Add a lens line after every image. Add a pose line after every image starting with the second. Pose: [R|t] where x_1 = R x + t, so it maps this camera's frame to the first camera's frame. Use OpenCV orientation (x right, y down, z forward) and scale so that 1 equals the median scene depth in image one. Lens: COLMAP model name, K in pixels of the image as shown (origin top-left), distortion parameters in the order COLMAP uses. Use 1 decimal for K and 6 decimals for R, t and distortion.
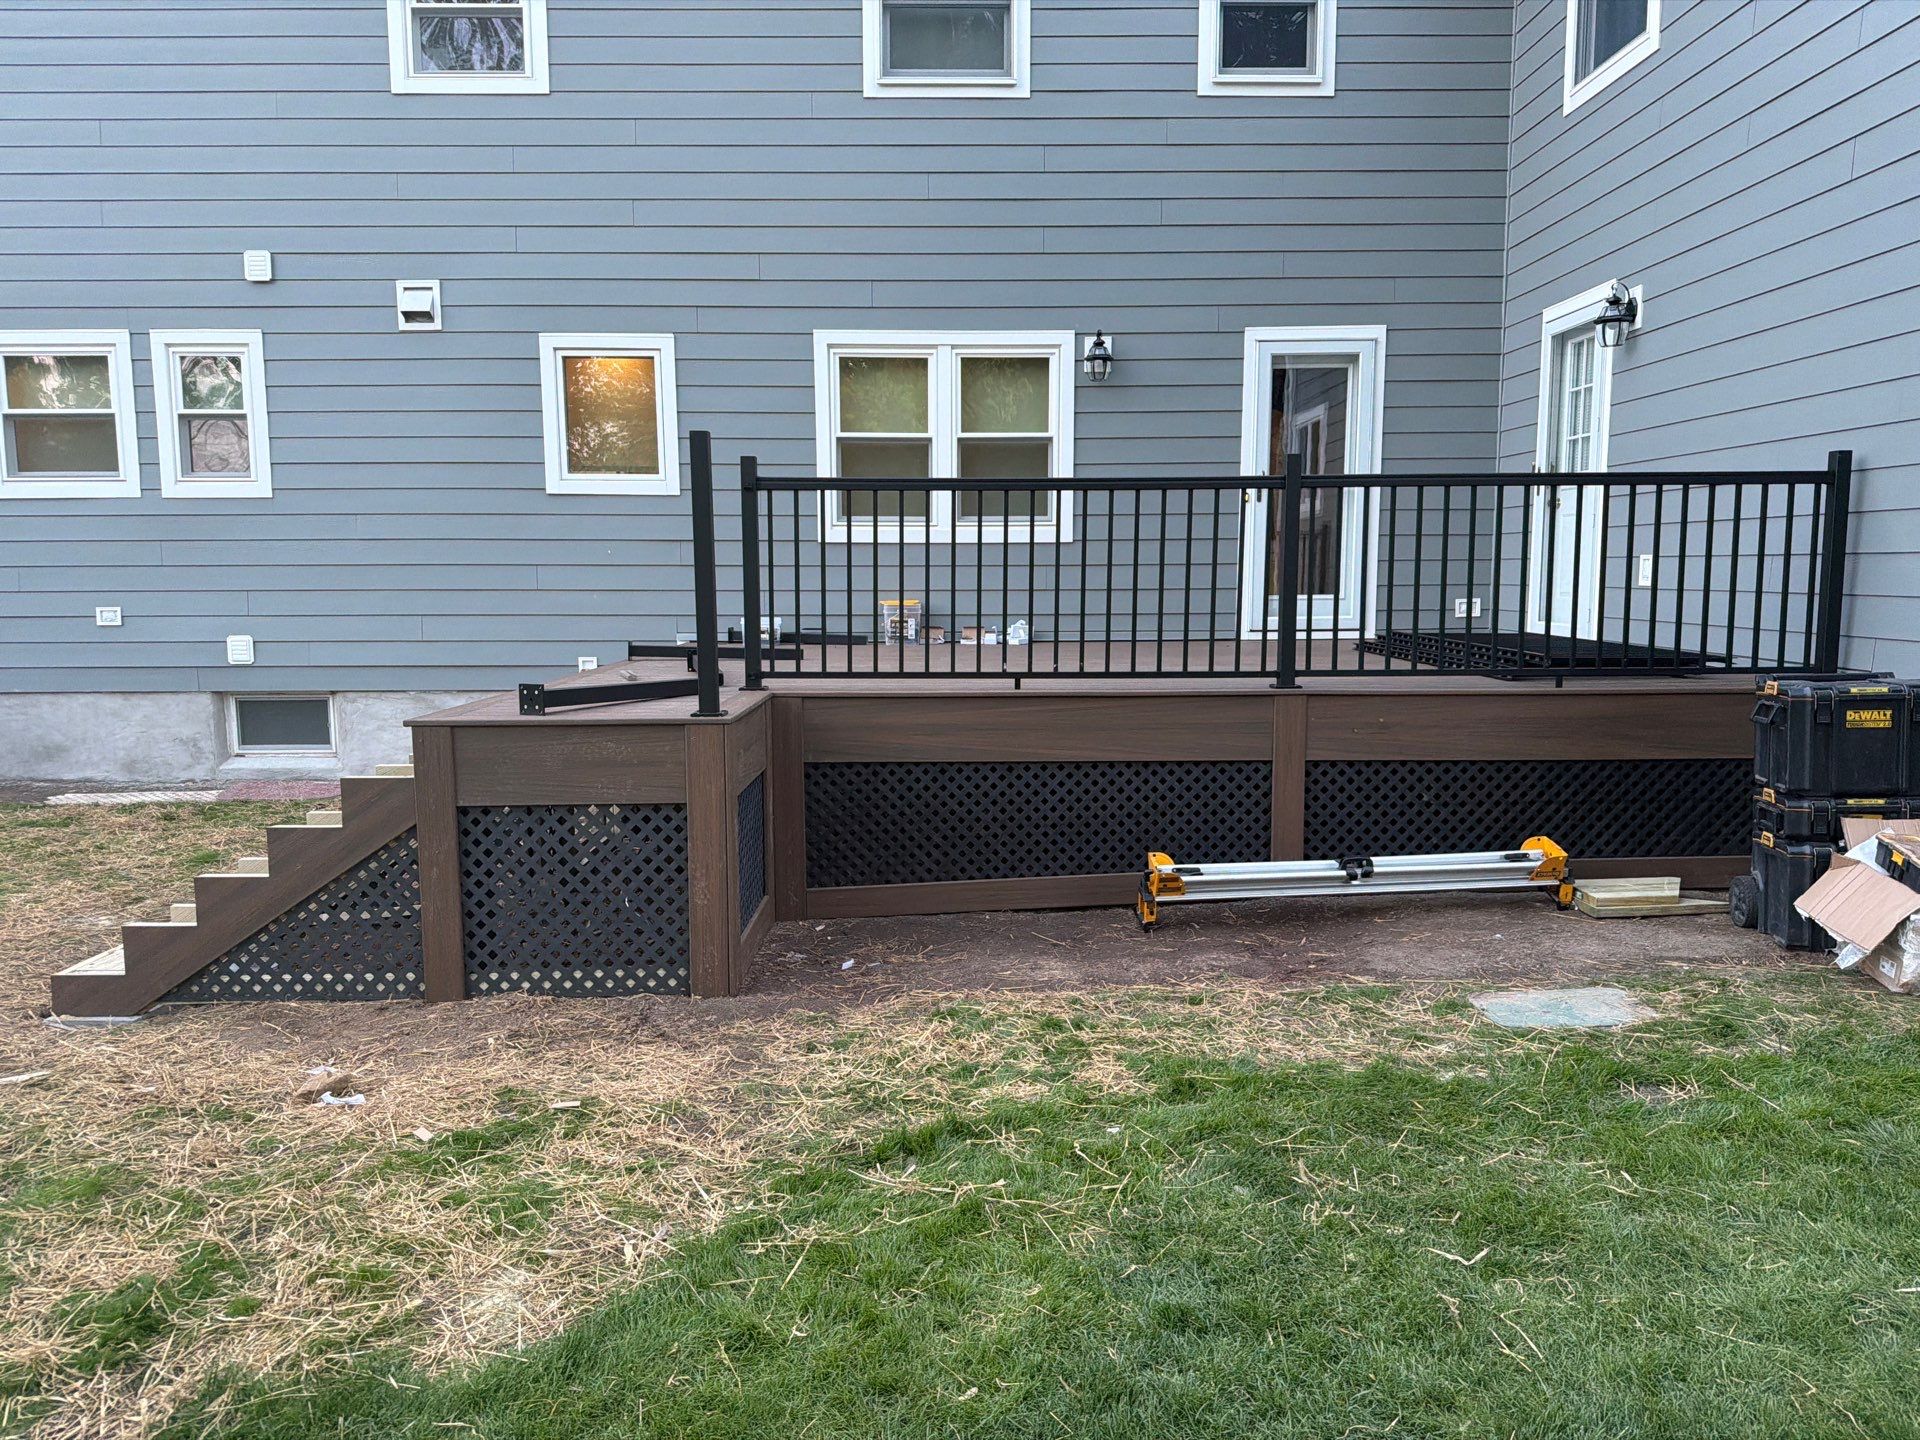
lens RADIAL K [[1351.2, 0, 958.2], [0, 1351.2, 718.4], [0, 0, 1]] dist [0.052662, -0.065728]
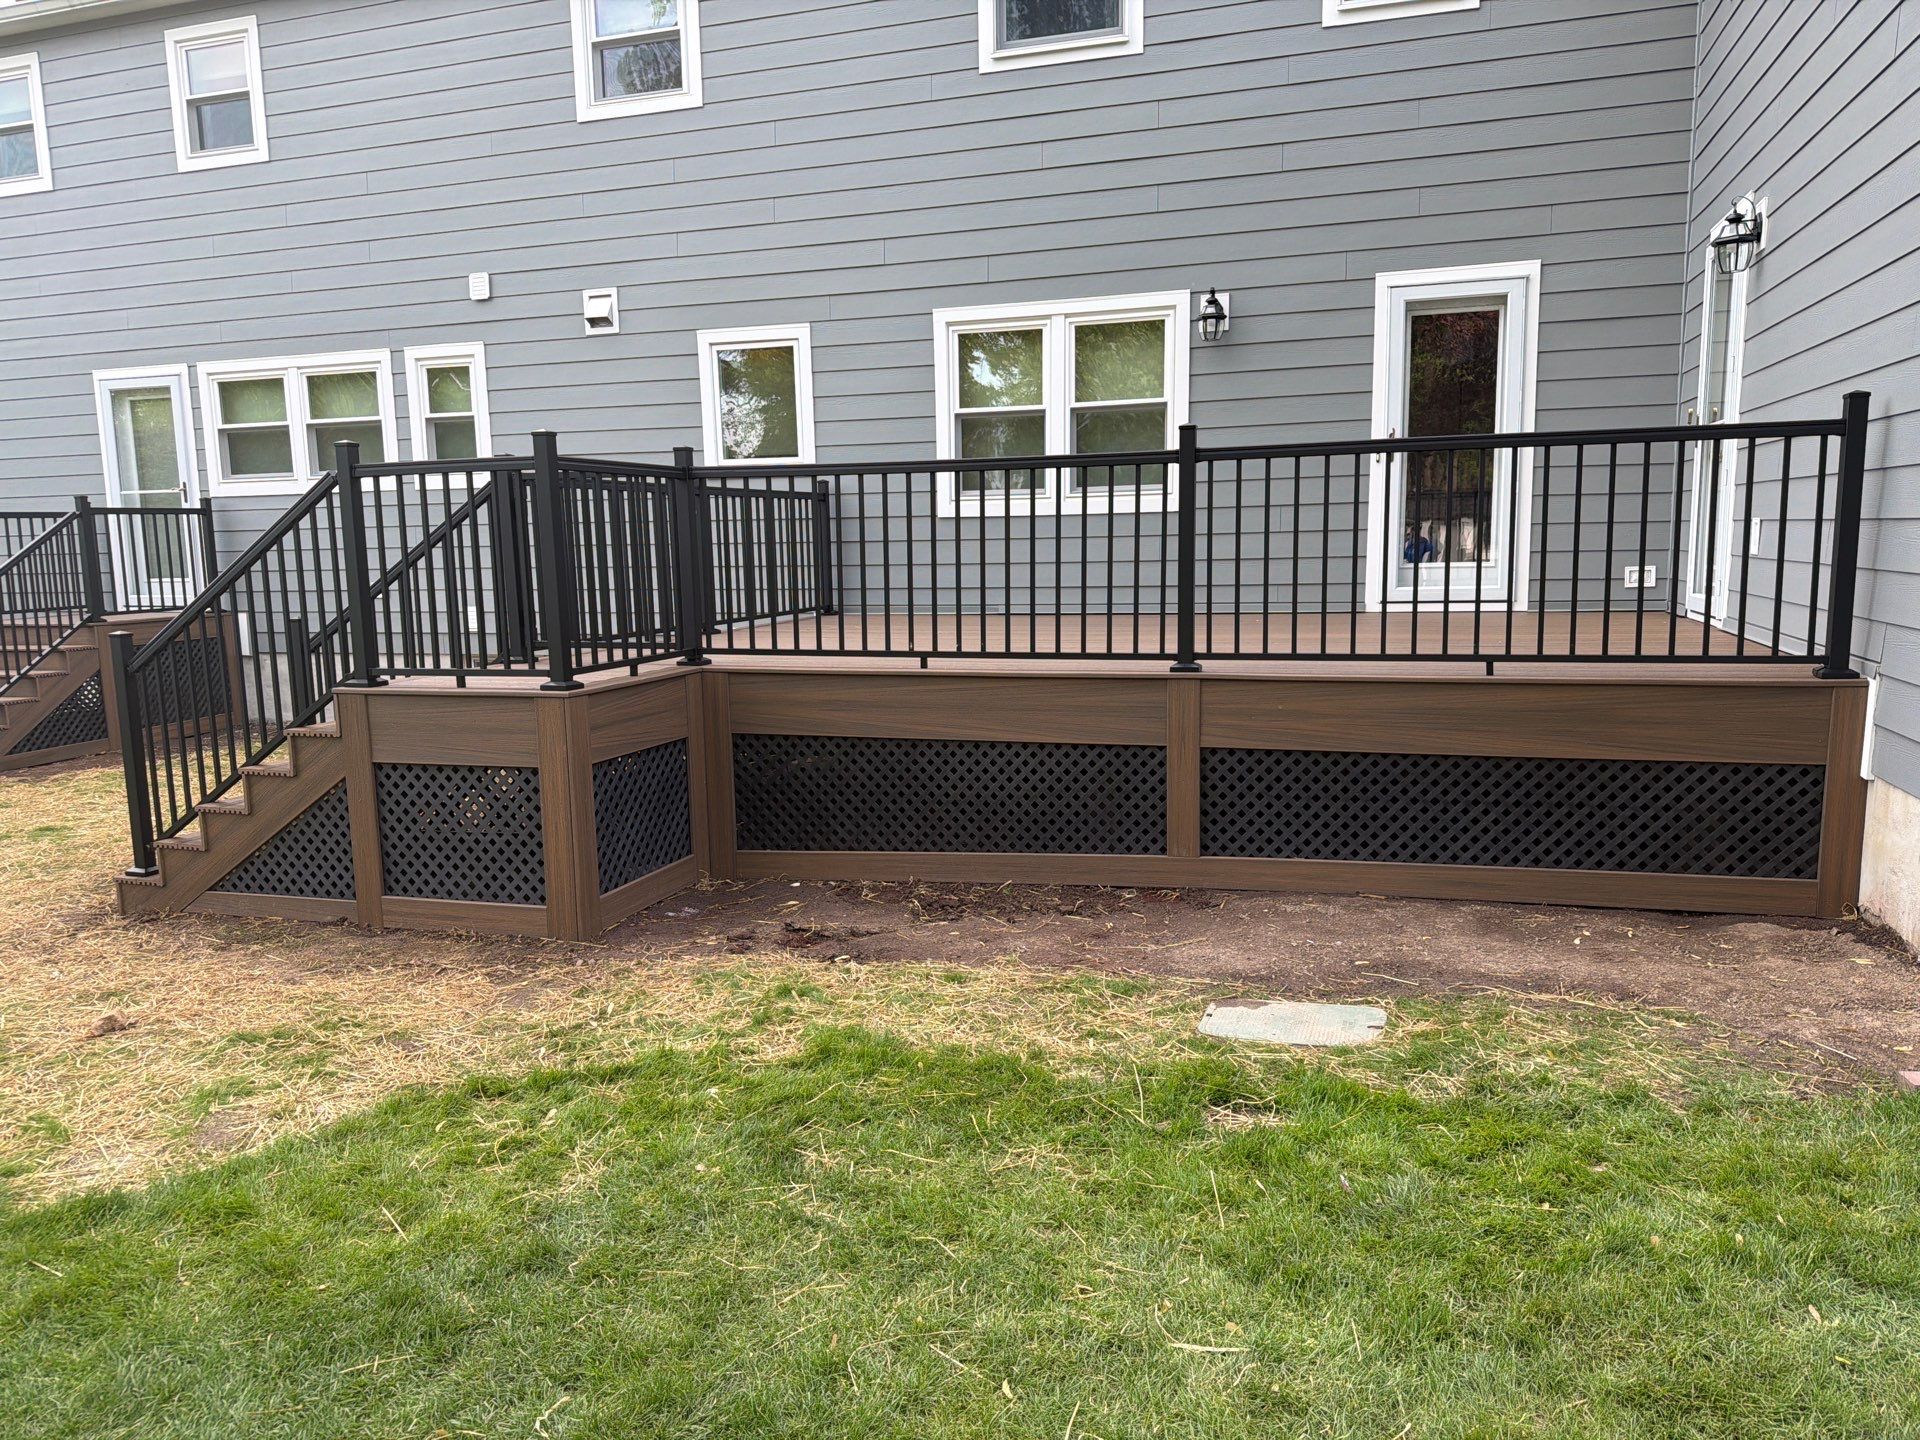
lens RADIAL K [[1351.2, 0, 956.3], [0, 1351.2, 731.3], [0, 0, 1]] dist [0.052662, -0.065728]
pose [[0.947496, 0.030615, -0.318299, 0.246637], [-0.018311, 0.998967, 0.041578, -0.010530], [0.319243, -0.033567, 0.947078, 0.022725]]
